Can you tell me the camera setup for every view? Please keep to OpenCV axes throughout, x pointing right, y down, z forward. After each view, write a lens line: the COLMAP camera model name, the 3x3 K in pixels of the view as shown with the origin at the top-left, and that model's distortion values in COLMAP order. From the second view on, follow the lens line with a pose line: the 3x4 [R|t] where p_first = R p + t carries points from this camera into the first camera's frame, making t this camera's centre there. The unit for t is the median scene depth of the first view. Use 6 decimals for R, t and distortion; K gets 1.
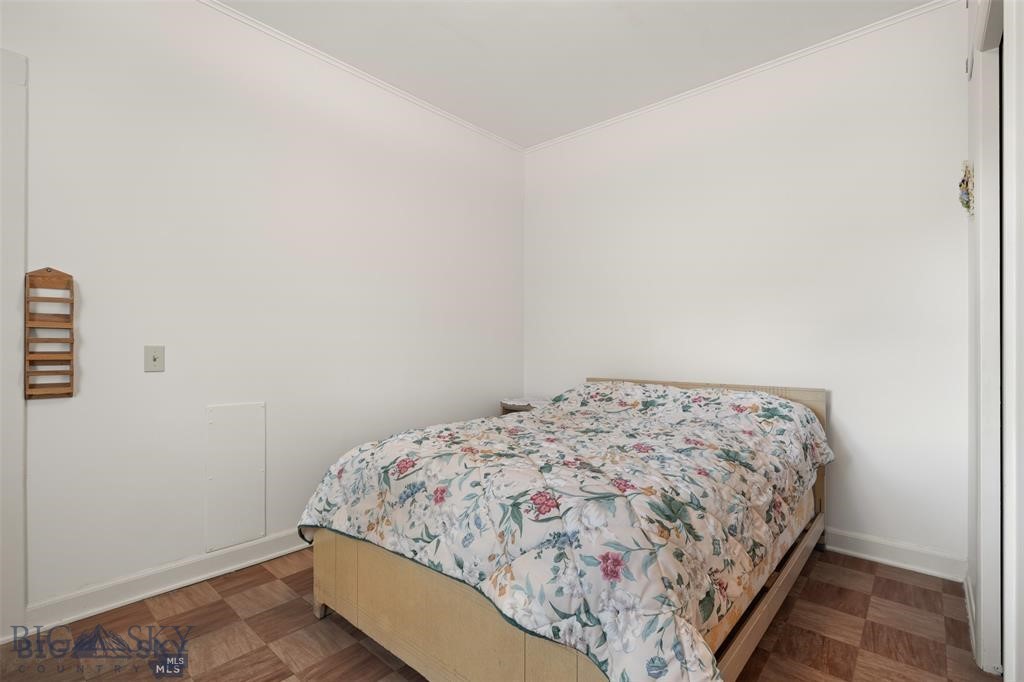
lens RADIAL K [[470.9, 0, 513.4], [0, 470.9, 347.2], [0, 0, 1]] dist [0.003621, 0.000196]
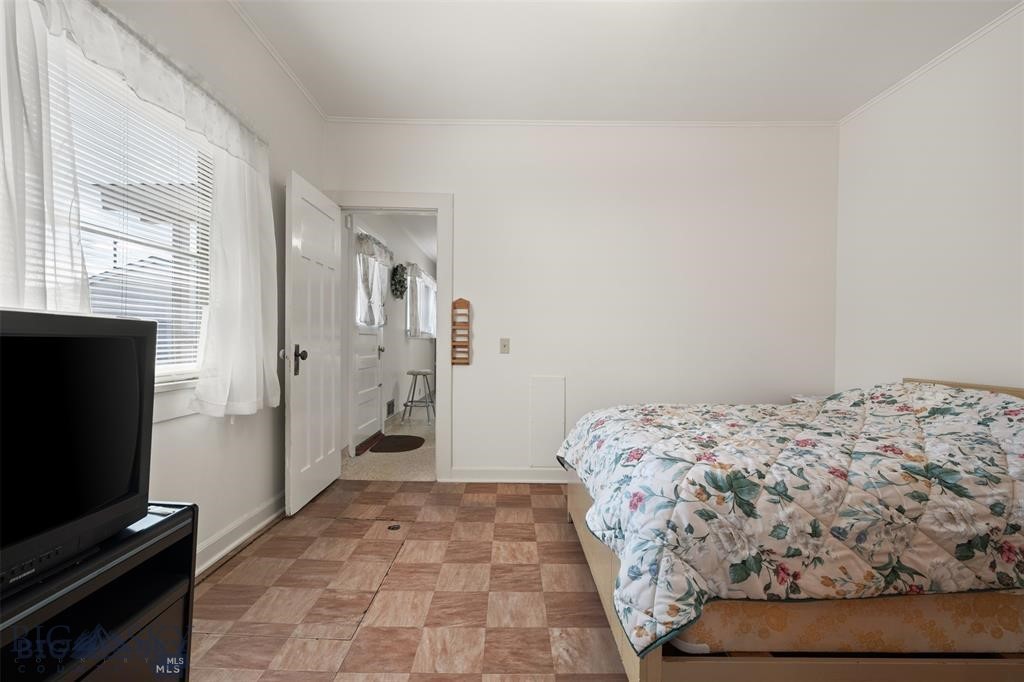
lens RADIAL K [[449.6, 0, 517.9], [0, 449.6, 340.9], [0, 0, 1]] dist [0.001036, -0.000053]
pose [[0.664914, 0.004139, -0.746908, 0.762673], [-0.004911, 0.999987, 0.001170, 0.007087], [0.746904, 0.002891, 0.664926, -0.084621]]
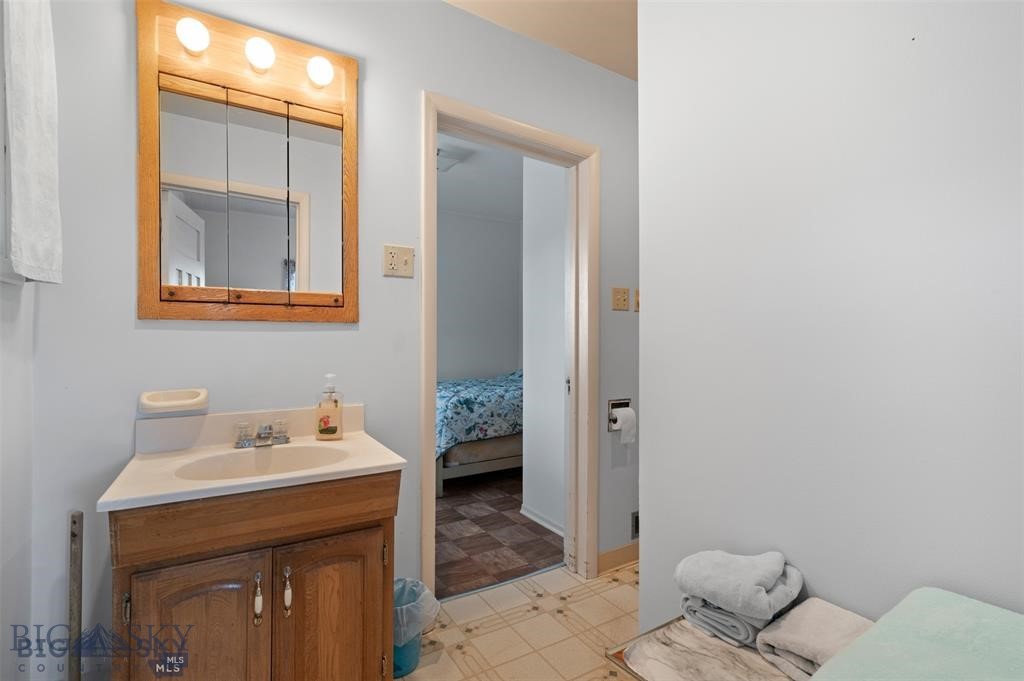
lens RADIAL K [[470.9, 0, 513.9], [0, 470.9, 339.5], [0, 0, 1]] dist [0.003621, 0.000196]
pose [[0.955509, 0.003176, -0.294944, 1.452048], [-0.003427, 0.999994, -0.000334, -0.052743], [0.294941, 0.001330, 0.955514, -1.703761]]
